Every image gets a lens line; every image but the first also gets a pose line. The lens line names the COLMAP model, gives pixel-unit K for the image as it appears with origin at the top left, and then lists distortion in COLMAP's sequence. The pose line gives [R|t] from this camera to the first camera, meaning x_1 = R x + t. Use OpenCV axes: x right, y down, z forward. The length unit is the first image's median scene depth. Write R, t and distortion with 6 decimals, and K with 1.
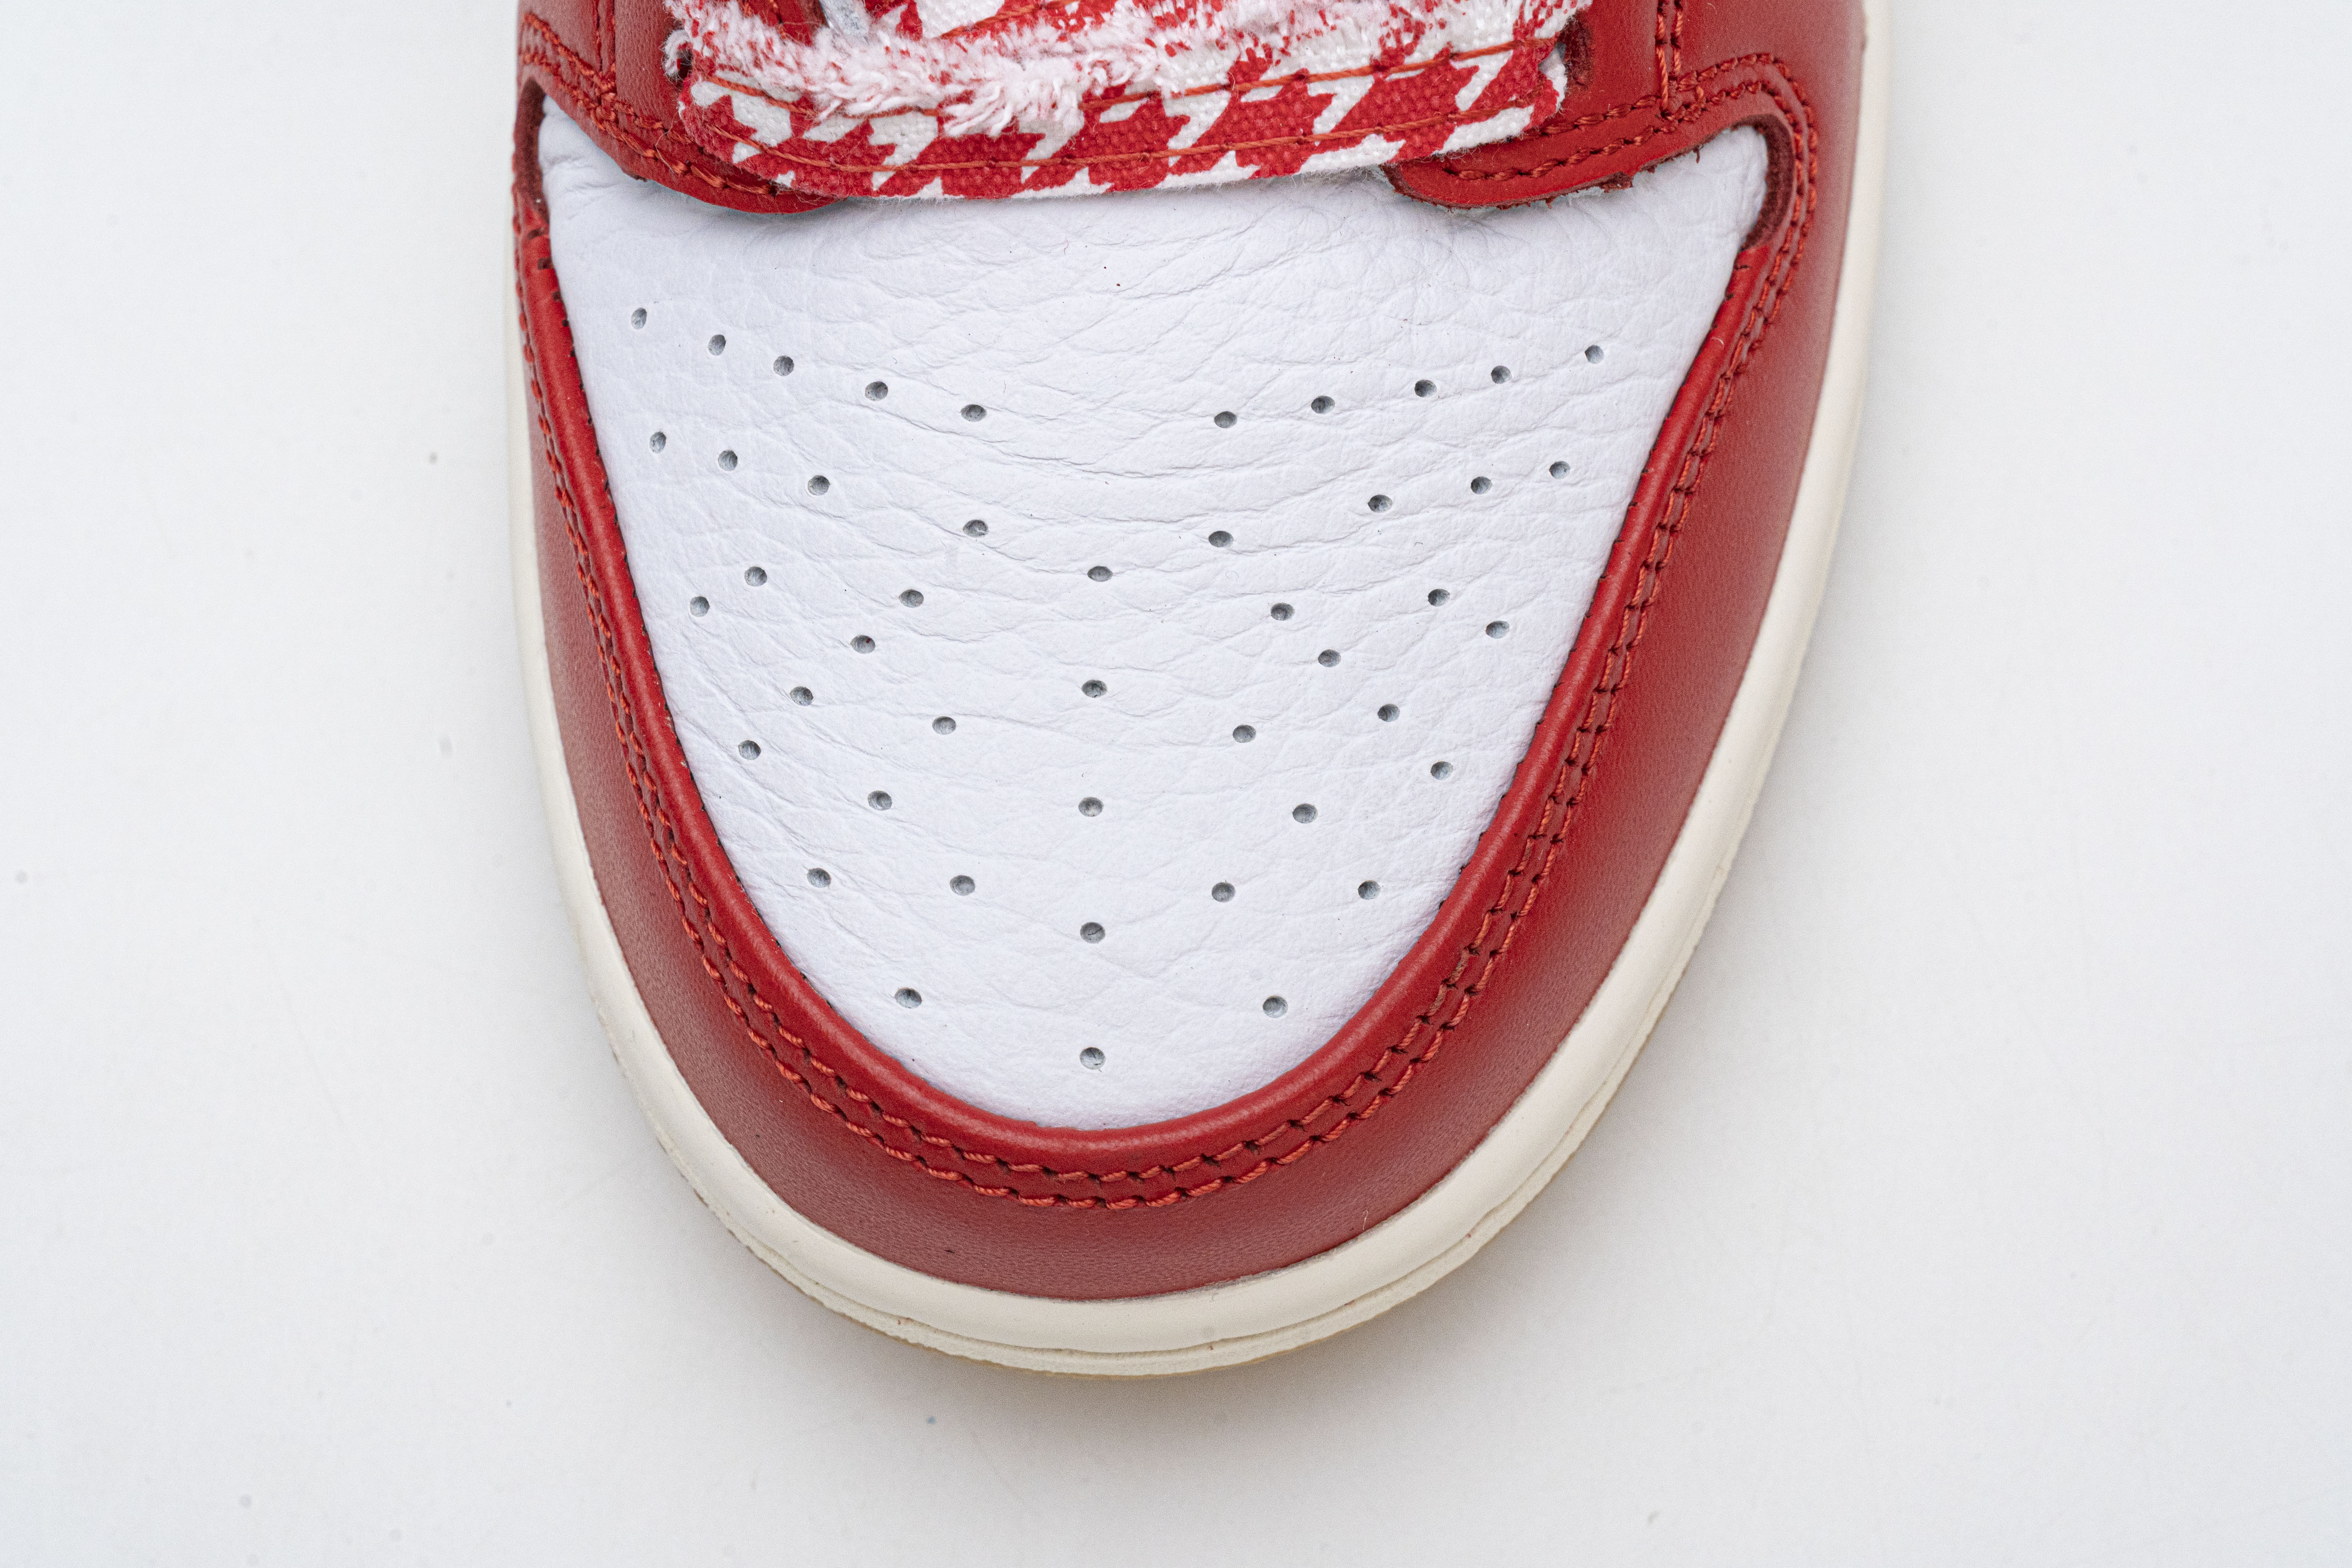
lens RADIAL K [[4577.6, 0, 1171.9], [0, 4577.6, 785.6], [0, 0, 1]] dist [-0.013911, 0.000000]
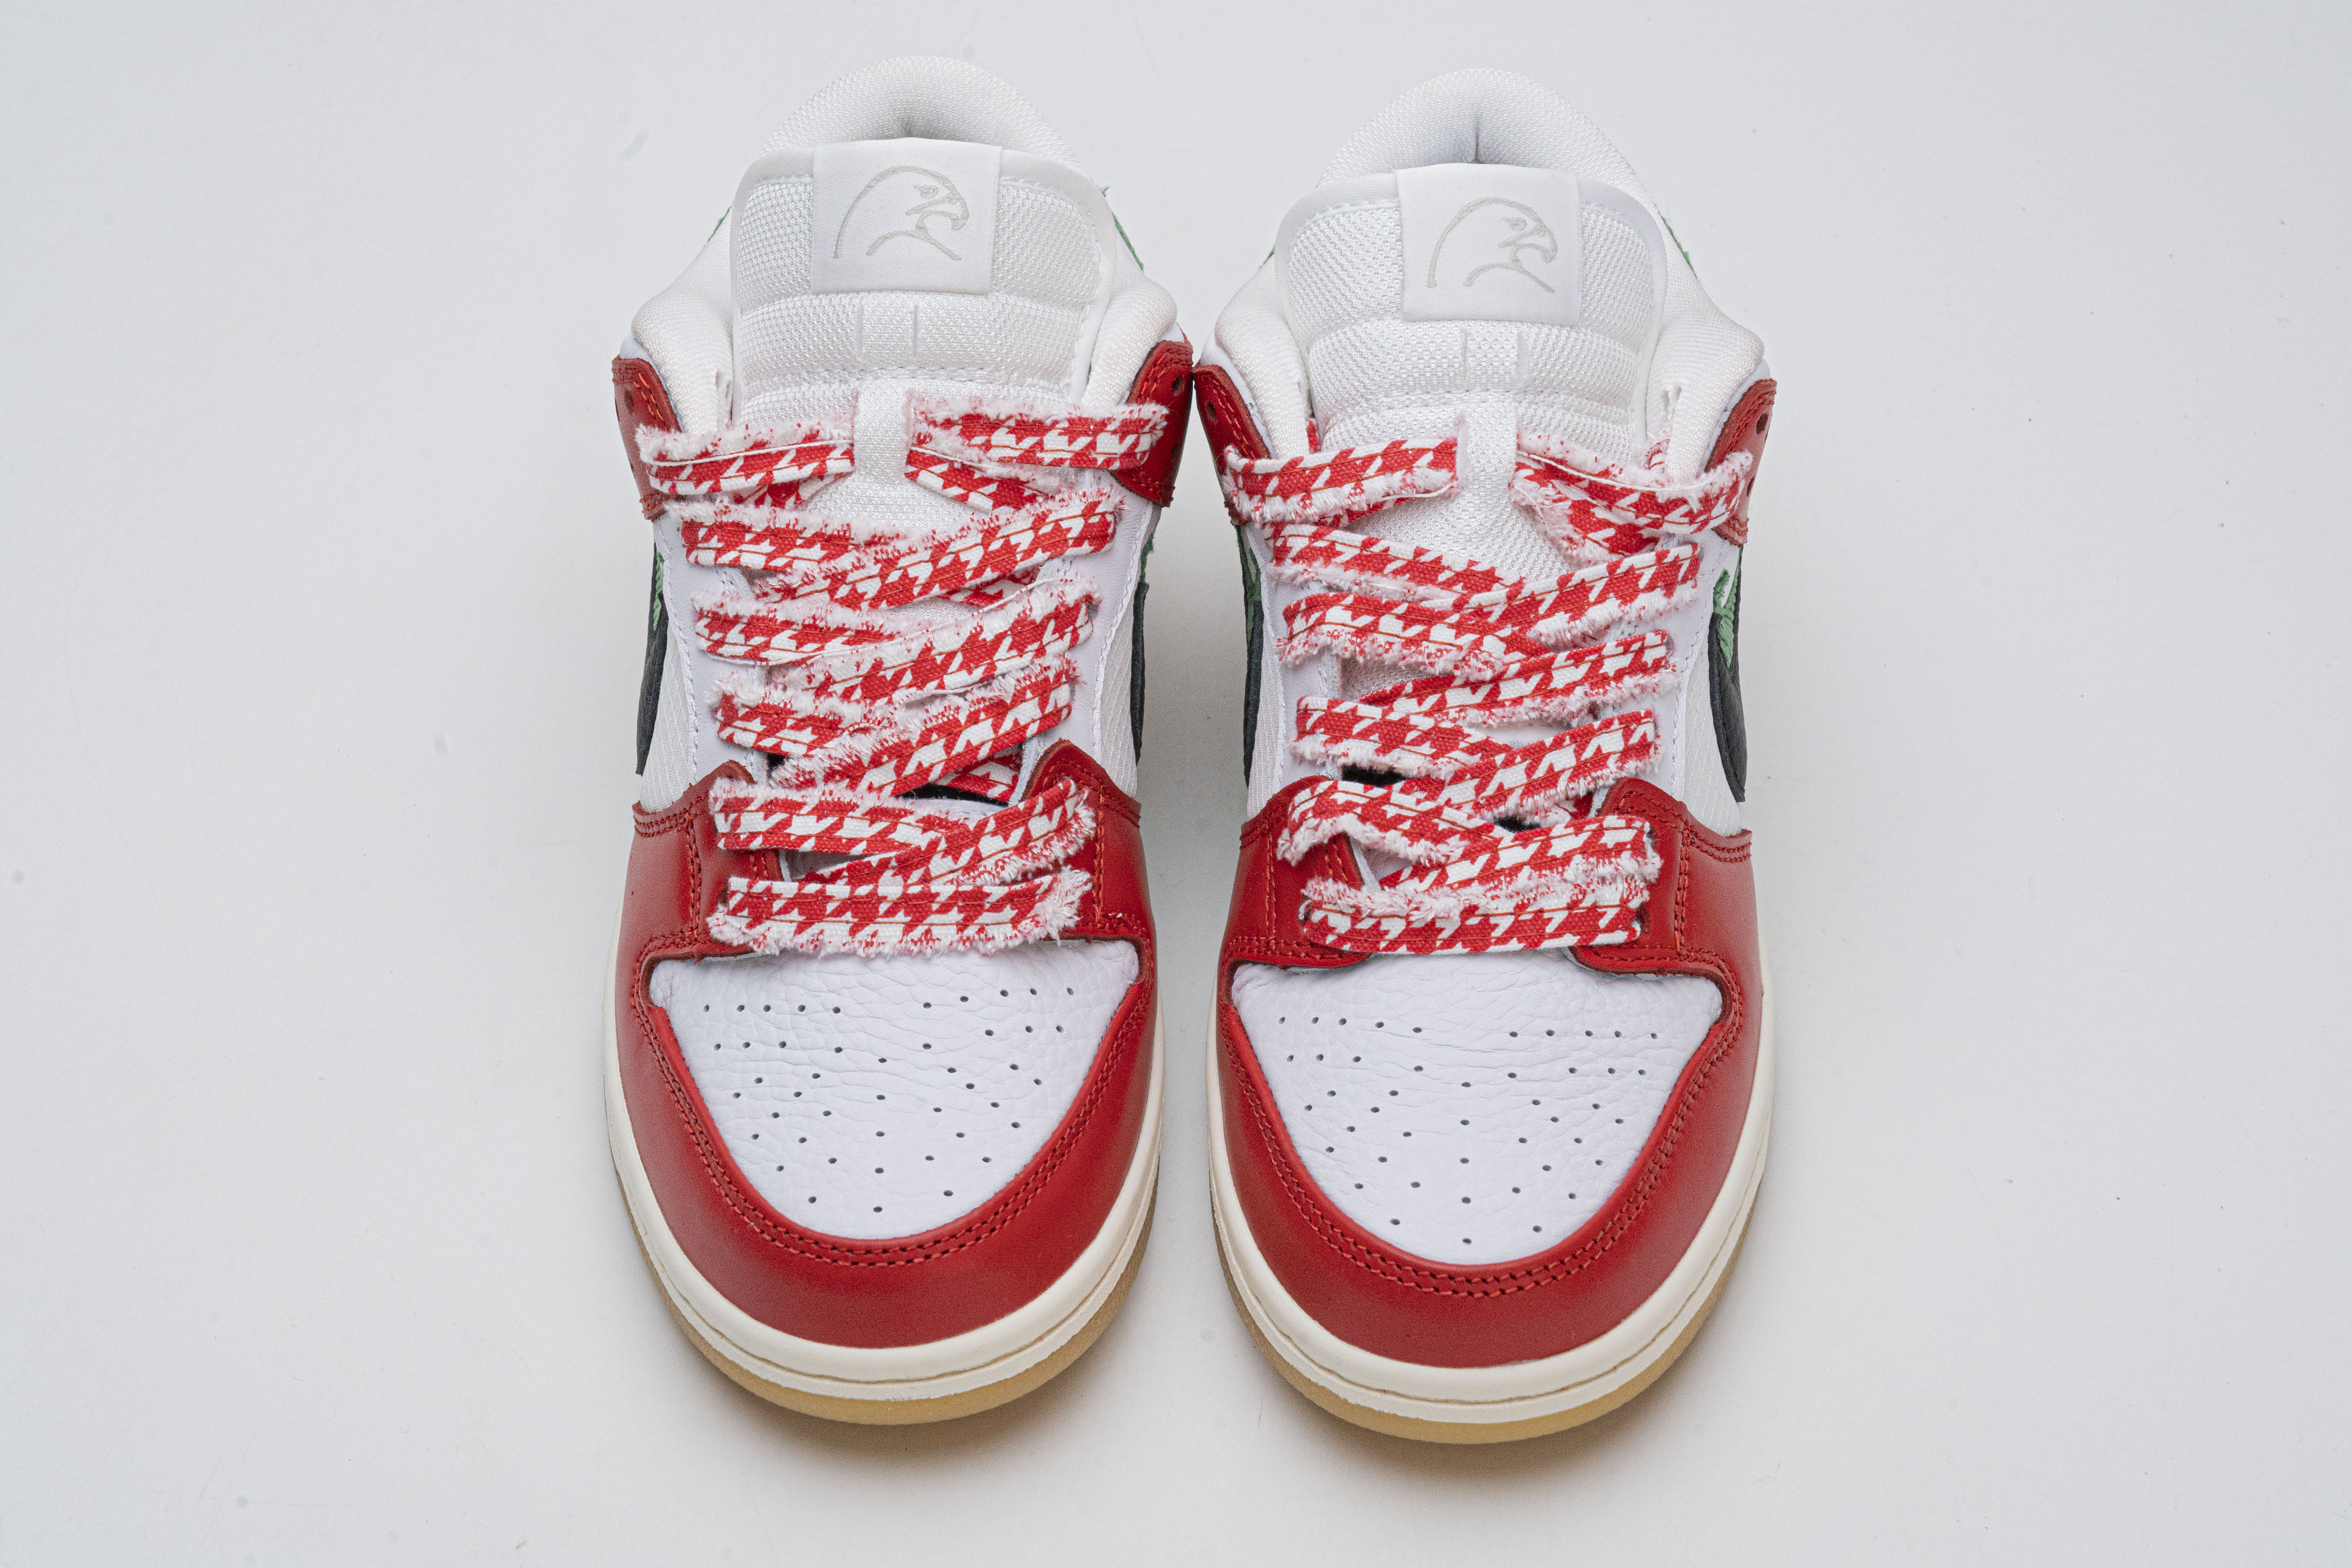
lens RADIAL K [[4577.6, 0, 1179.7], [0, 4577.6, 784.5], [0, 0, 1]] dist [-0.013911, 0.000000]
pose [[0.999762, 0.014092, -0.016637, -0.138047], [-0.020665, 0.855749, -0.516979, 1.157882], [0.006952, 0.517200, 0.855836, -1.317838]]
